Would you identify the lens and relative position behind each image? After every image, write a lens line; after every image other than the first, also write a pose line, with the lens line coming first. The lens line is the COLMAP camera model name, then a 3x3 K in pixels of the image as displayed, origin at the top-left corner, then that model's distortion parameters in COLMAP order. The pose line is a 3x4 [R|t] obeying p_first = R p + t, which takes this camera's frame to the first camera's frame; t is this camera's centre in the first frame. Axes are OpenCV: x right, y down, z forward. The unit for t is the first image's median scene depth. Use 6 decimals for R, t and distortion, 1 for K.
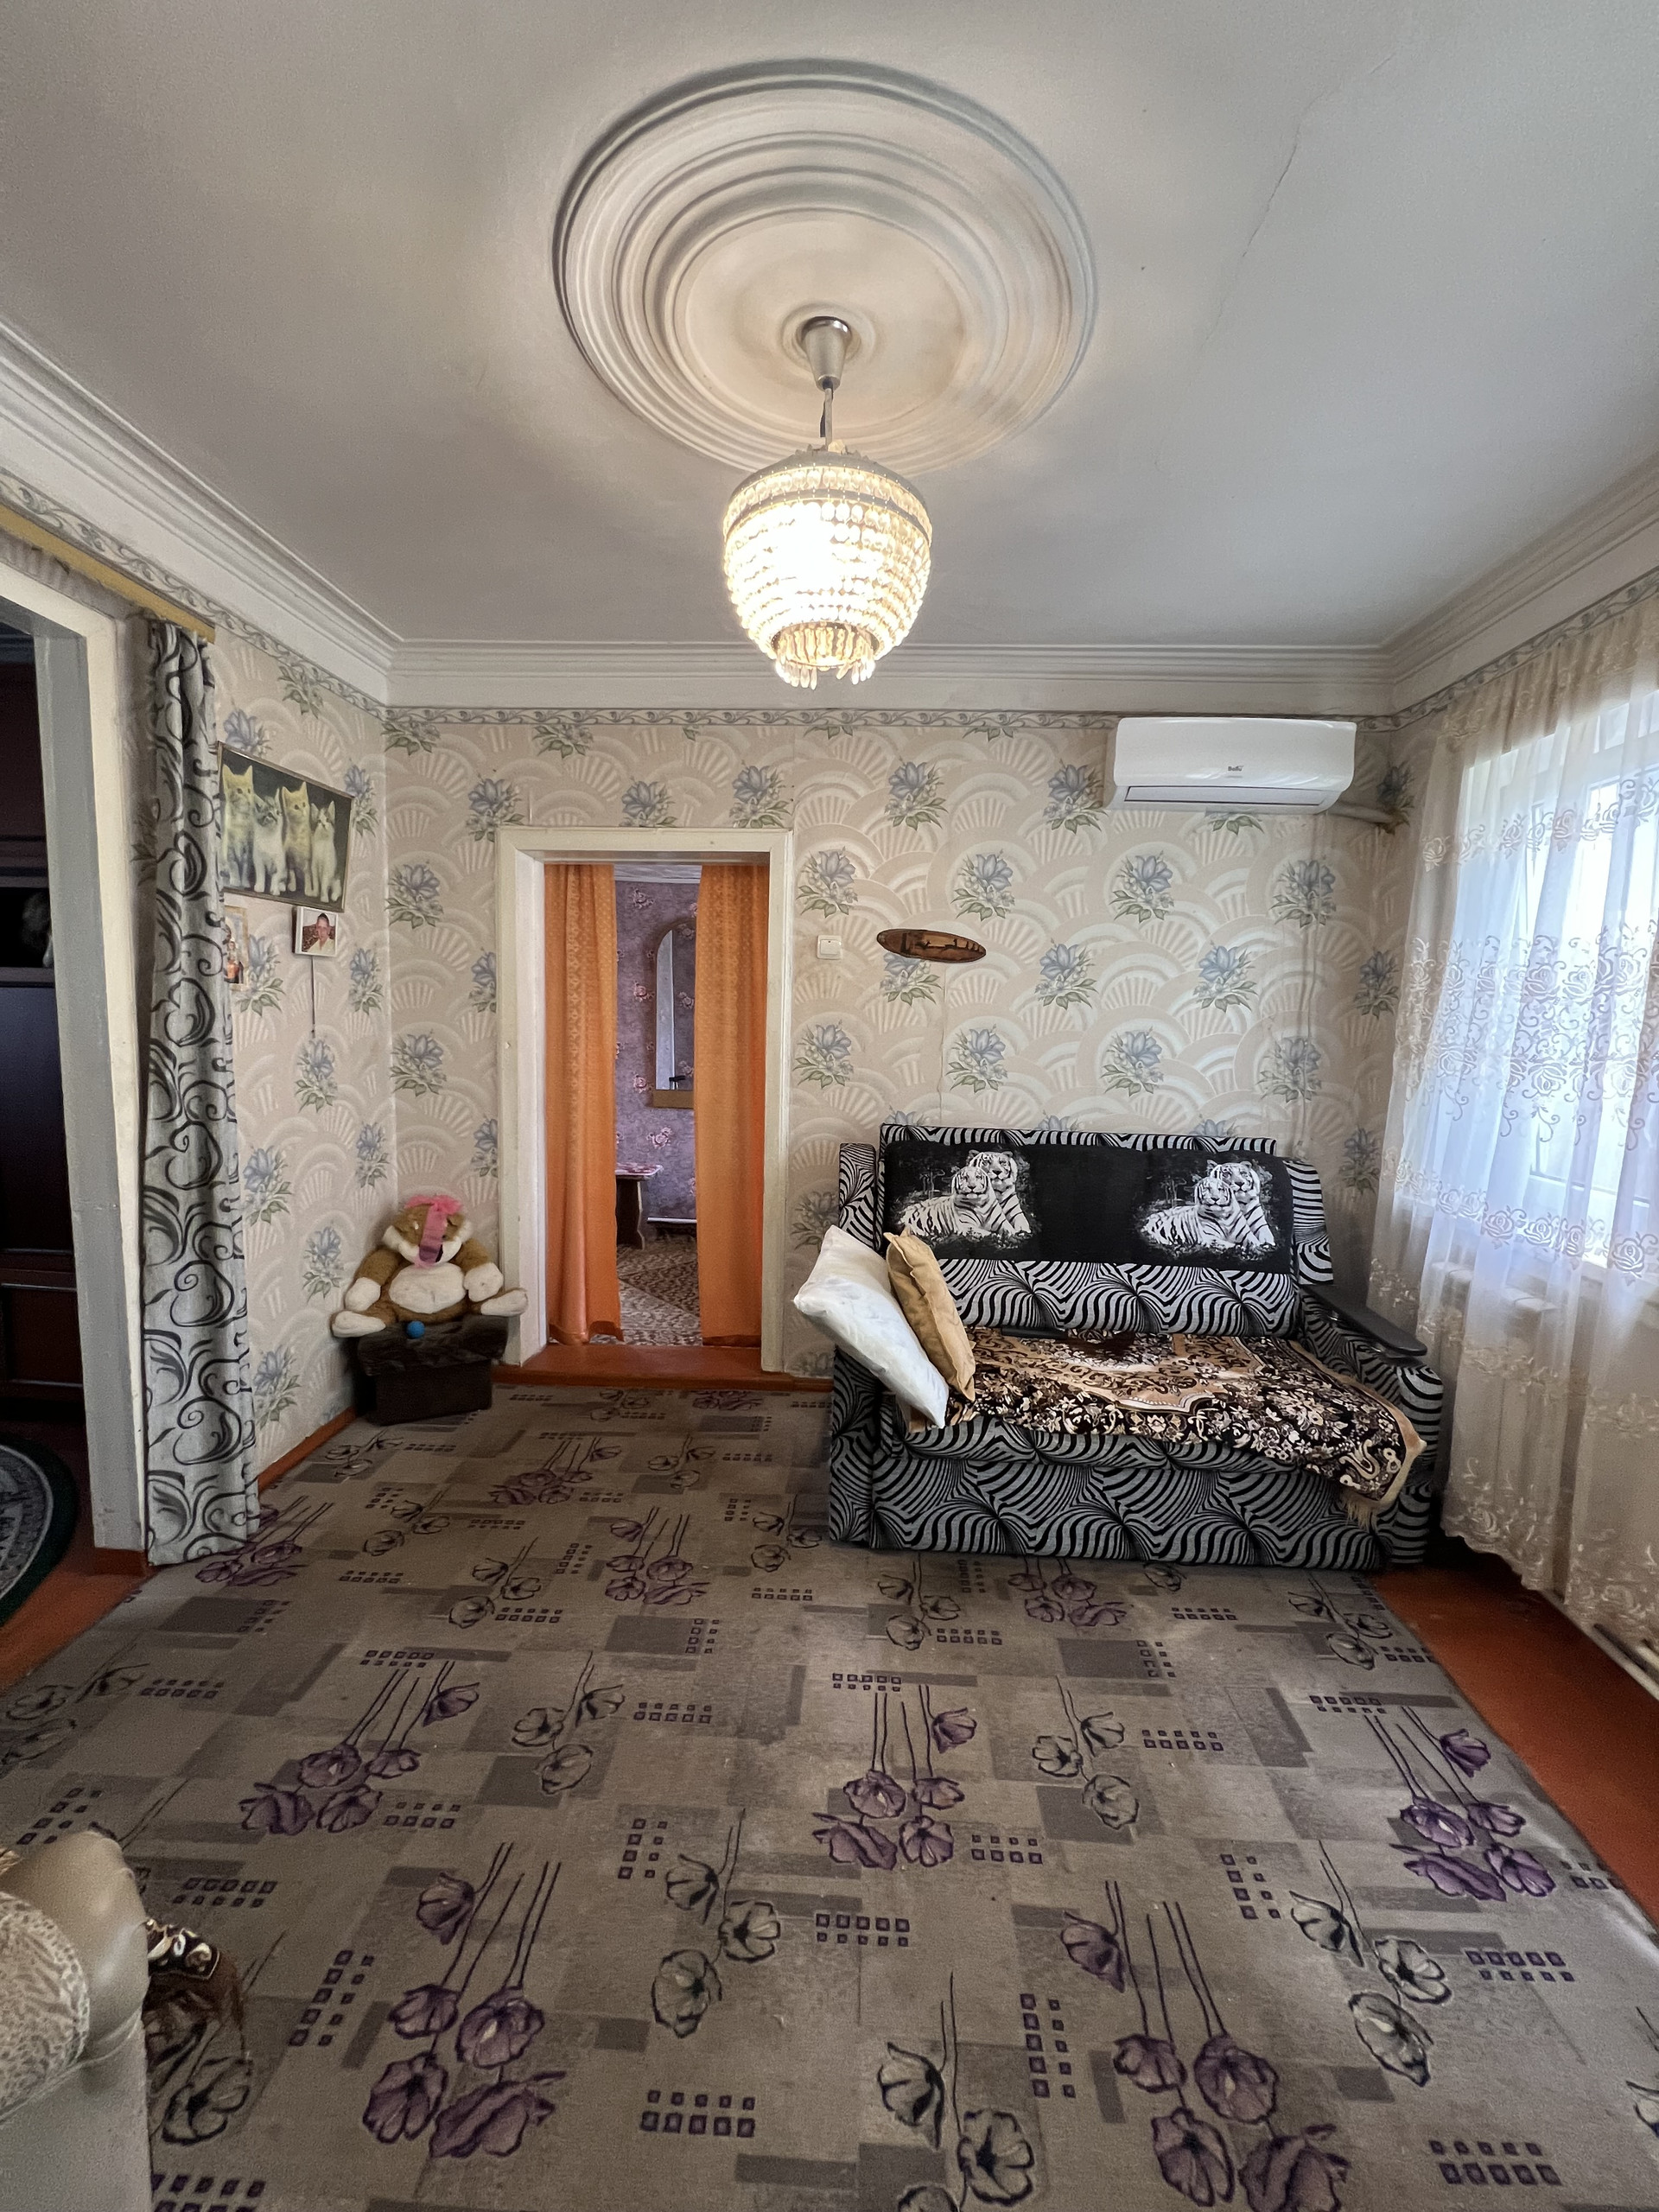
lens RADIAL K [[882.9, 0, 831.0], [0, 882.9, 1101.9], [0, 0, 1]] dist [-0.008801, 0.001495]
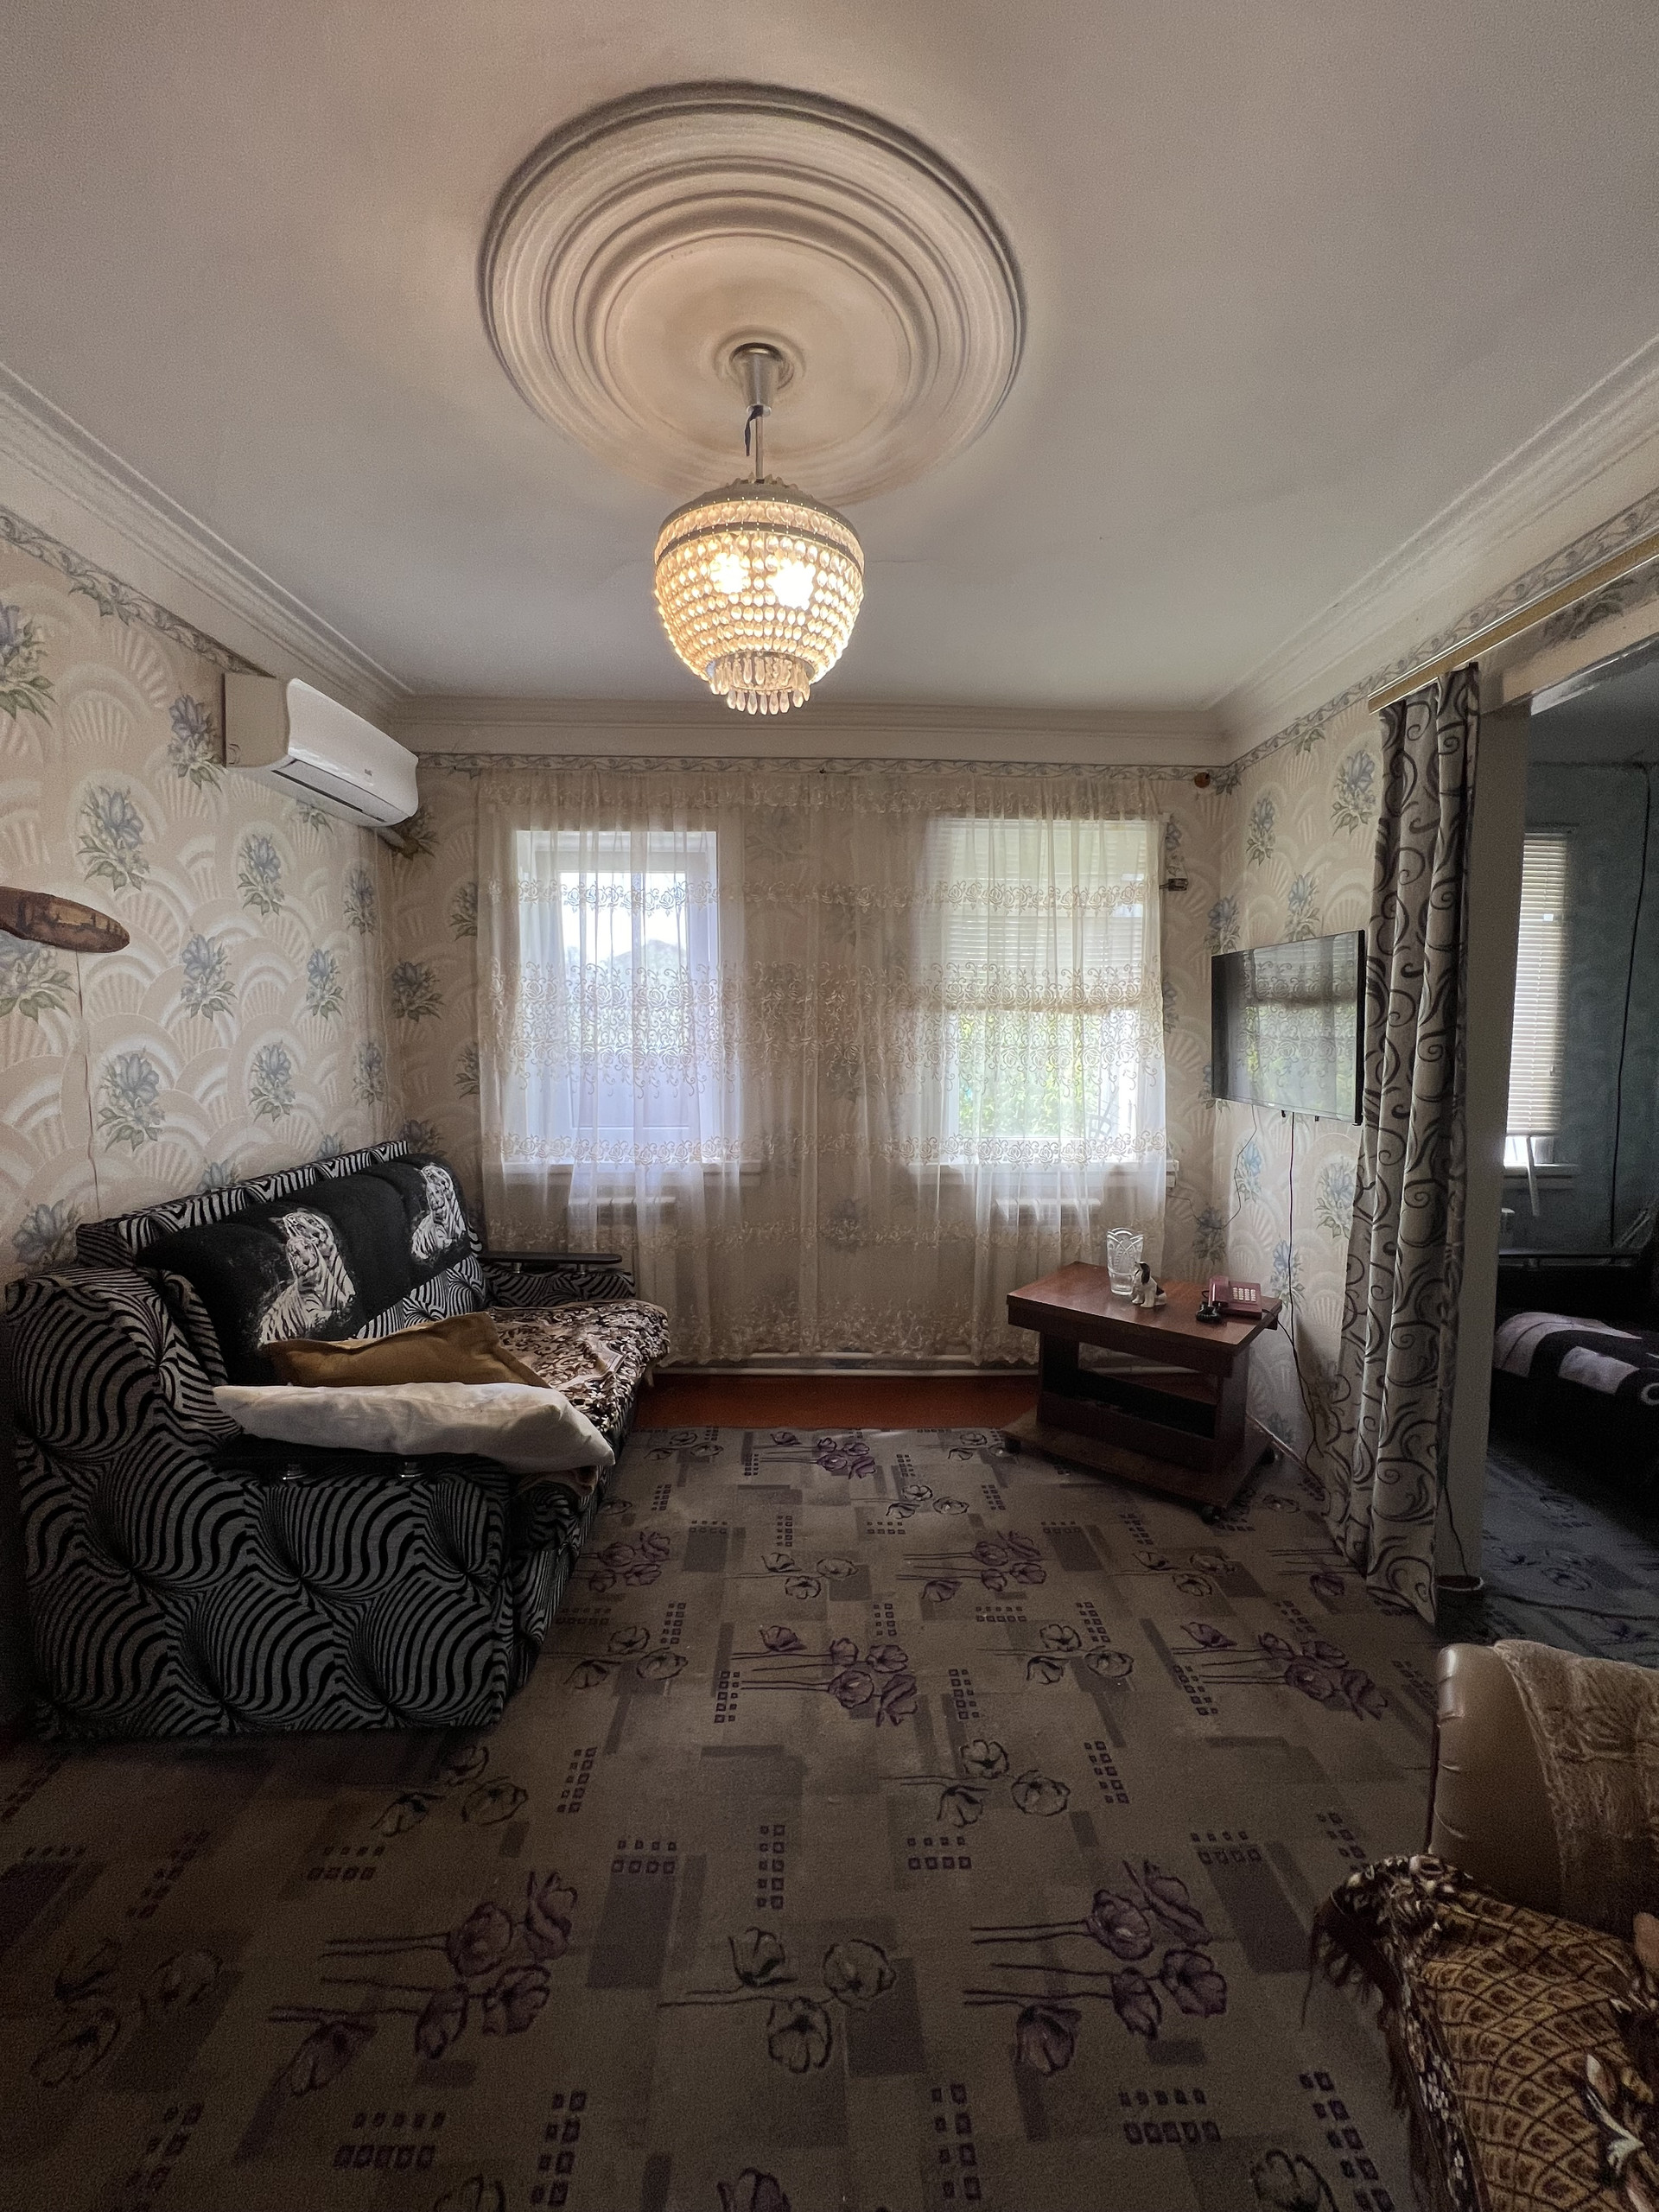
lens RADIAL K [[882.9, 0, 836.5], [0, 882.9, 1101.6], [0, 0, 1]] dist [-0.008801, 0.001495]
pose [[-0.072834, -0.119260, 0.990188, -0.799554], [0.093088, 0.987678, 0.125805, -0.121874], [-0.992990, 0.101338, -0.060835, 0.773473]]
